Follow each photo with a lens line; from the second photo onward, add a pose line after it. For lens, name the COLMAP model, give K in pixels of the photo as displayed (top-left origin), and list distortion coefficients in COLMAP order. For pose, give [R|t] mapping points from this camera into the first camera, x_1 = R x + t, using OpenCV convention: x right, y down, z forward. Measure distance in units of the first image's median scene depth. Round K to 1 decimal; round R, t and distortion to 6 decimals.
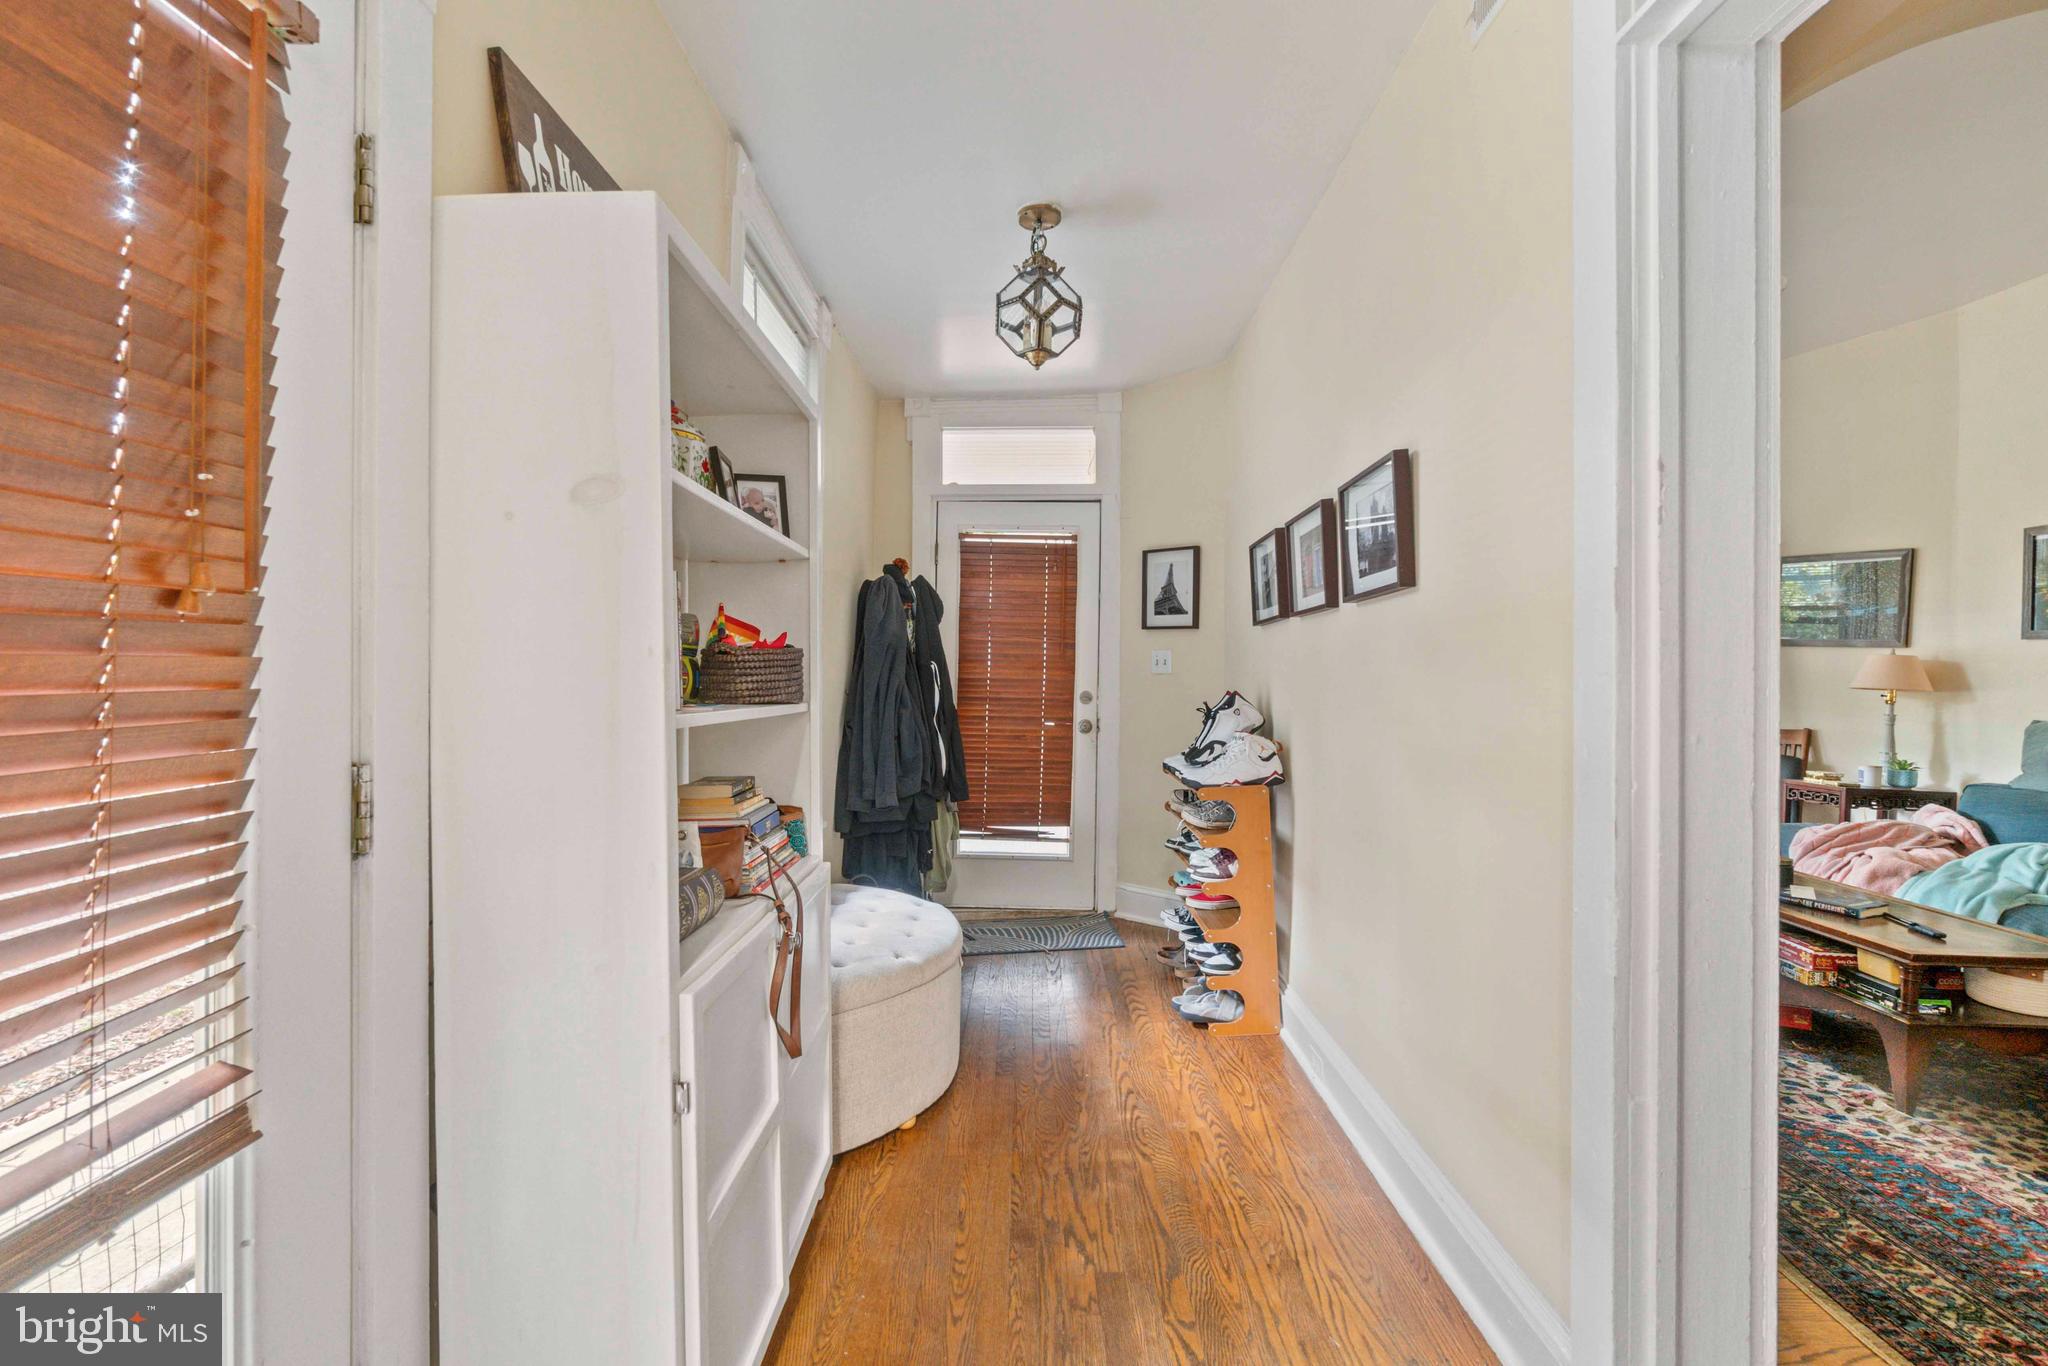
lens RADIAL K [[884.3, 0, 1024.0], [0, 884.3, 683.0], [0, 0, 1]] dist [0.000769, 0.000255]
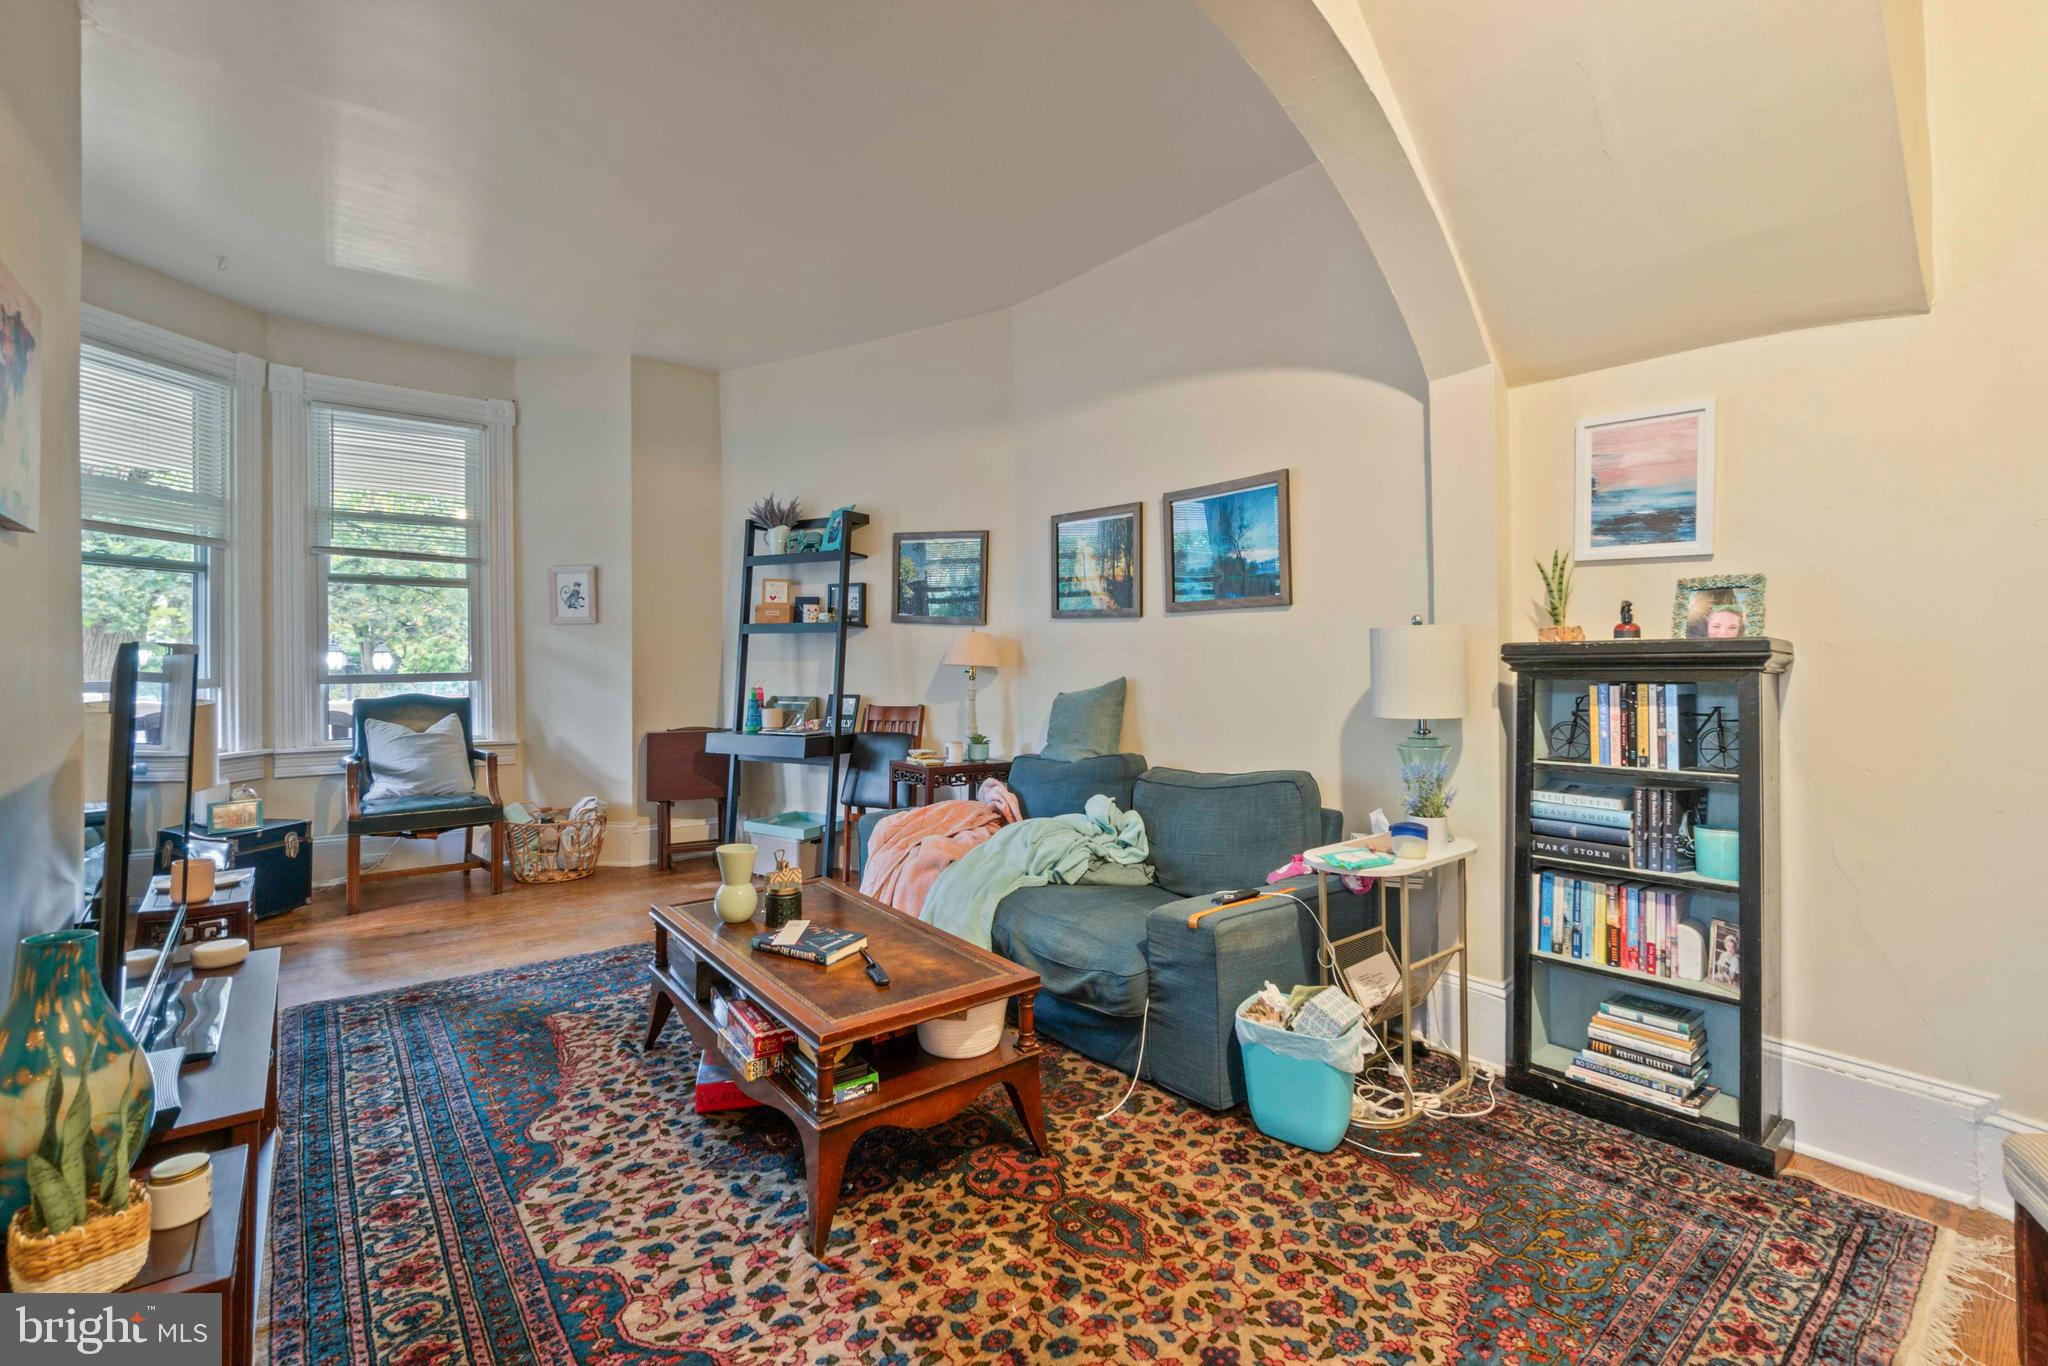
lens RADIAL K [[890.4, 0, 1017.1], [0, 890.4, 646.2], [0, 0, 1]] dist [-0.000671, -0.000054]
pose [[0.769250, -0.007025, 0.638910, 0.607413], [0.013229, 0.999900, -0.004934, -0.016697], [-0.638811, 0.012248, 0.769266, 0.288838]]
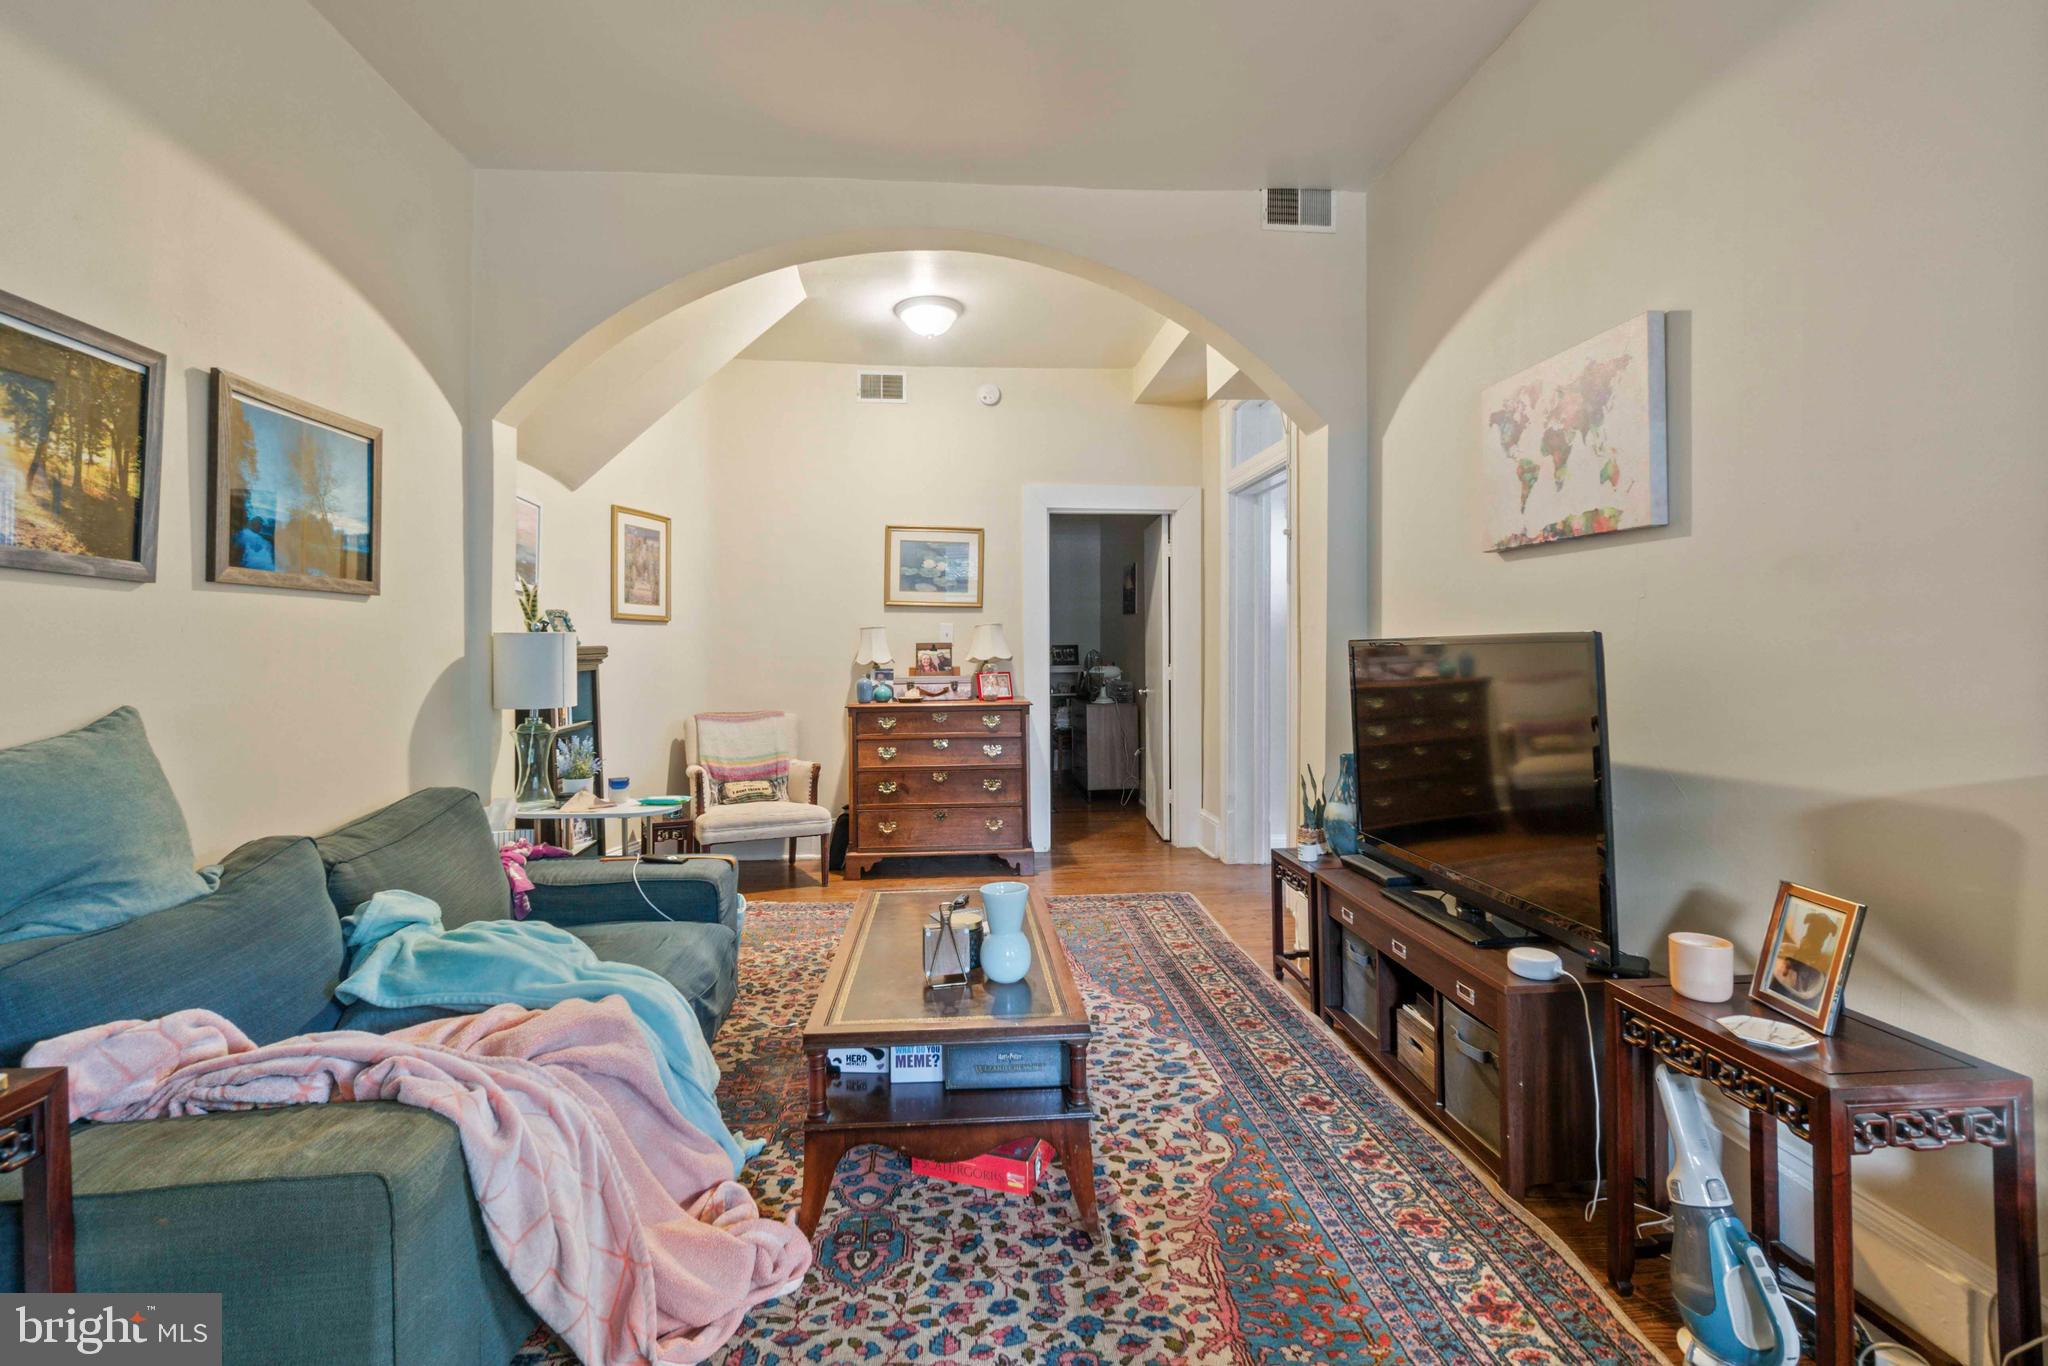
lens RADIAL K [[890.4, 0, 1017.1], [0, 890.4, 646.2], [0, 0, 1]] dist [-0.000671, -0.000054]
pose [[-0.995499, -0.000719, -0.094767, 1.070913], [-0.000793, 0.999999, 0.000745, -0.019085], [0.094766, 0.000817, -0.995499, 2.078412]]
